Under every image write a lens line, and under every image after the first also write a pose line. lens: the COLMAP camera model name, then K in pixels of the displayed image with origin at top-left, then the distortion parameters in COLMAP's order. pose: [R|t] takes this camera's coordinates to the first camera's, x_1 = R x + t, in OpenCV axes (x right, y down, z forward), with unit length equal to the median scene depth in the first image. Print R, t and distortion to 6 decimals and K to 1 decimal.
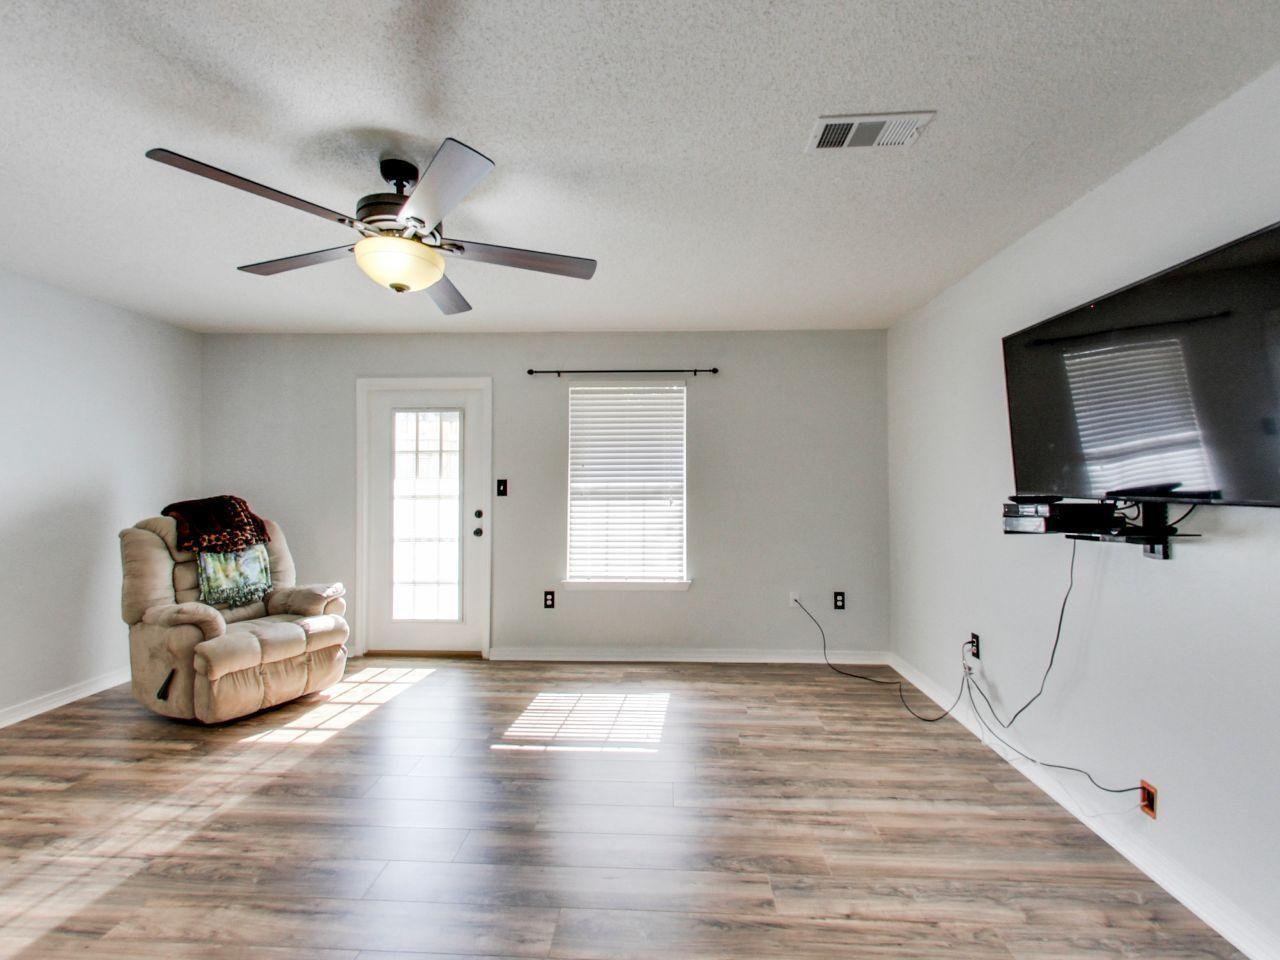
lens RADIAL K [[602.6, 0, 644.8], [0, 602.6, 474.4], [0, 0, 1]] dist [0.003707, -0.000141]
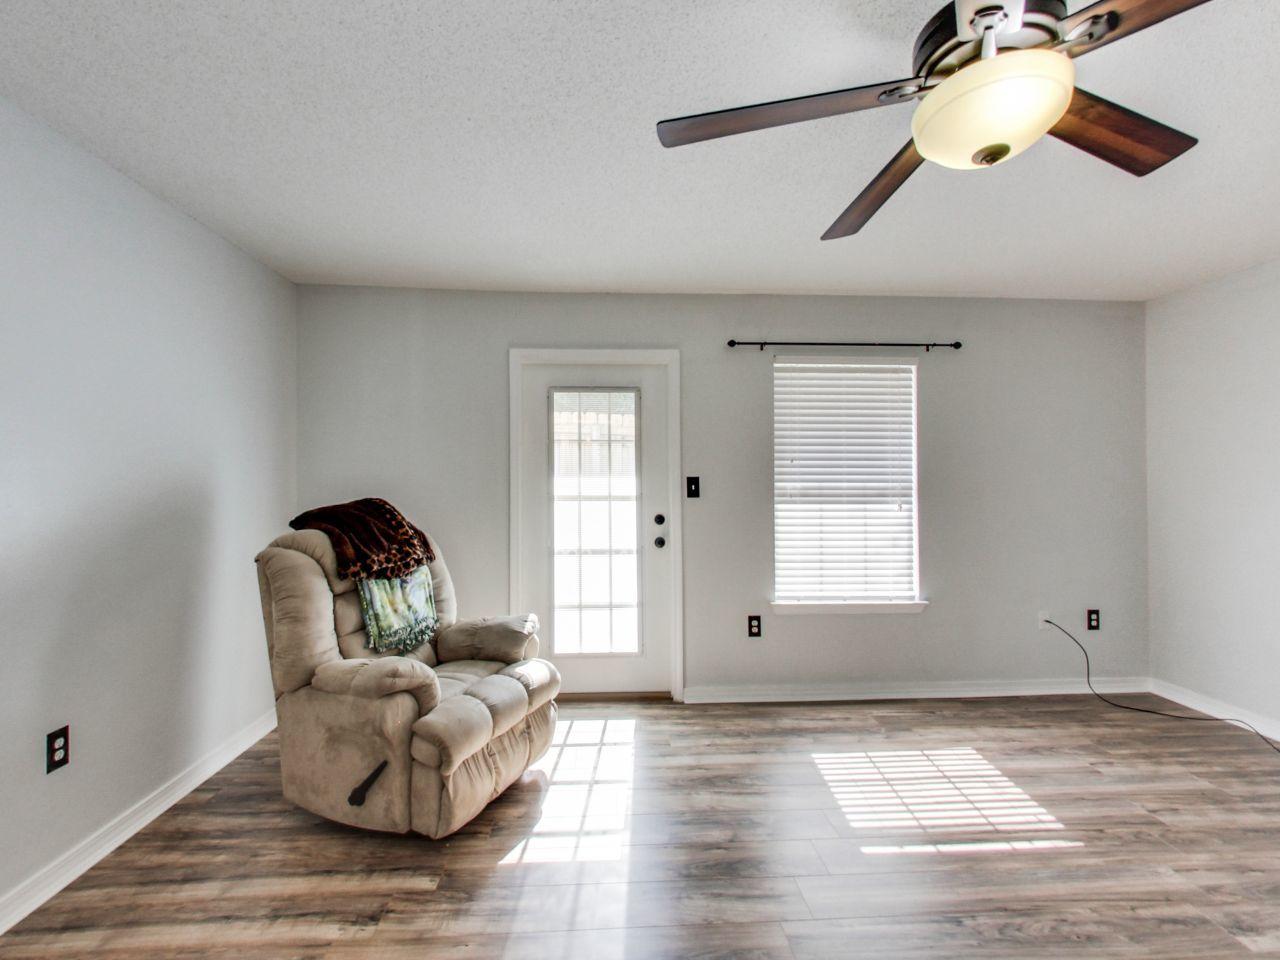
lens RADIAL K [[591.8, 0, 645.0], [0, 591.8, 475.0], [0, 0, 1]] dist [0.004199, -0.001775]
pose [[0.993204, 0.005259, 0.116265, -0.470497], [-0.005762, 0.999975, 0.003994, 0.003011], [-0.116241, -0.004637, 0.993210, 0.263903]]
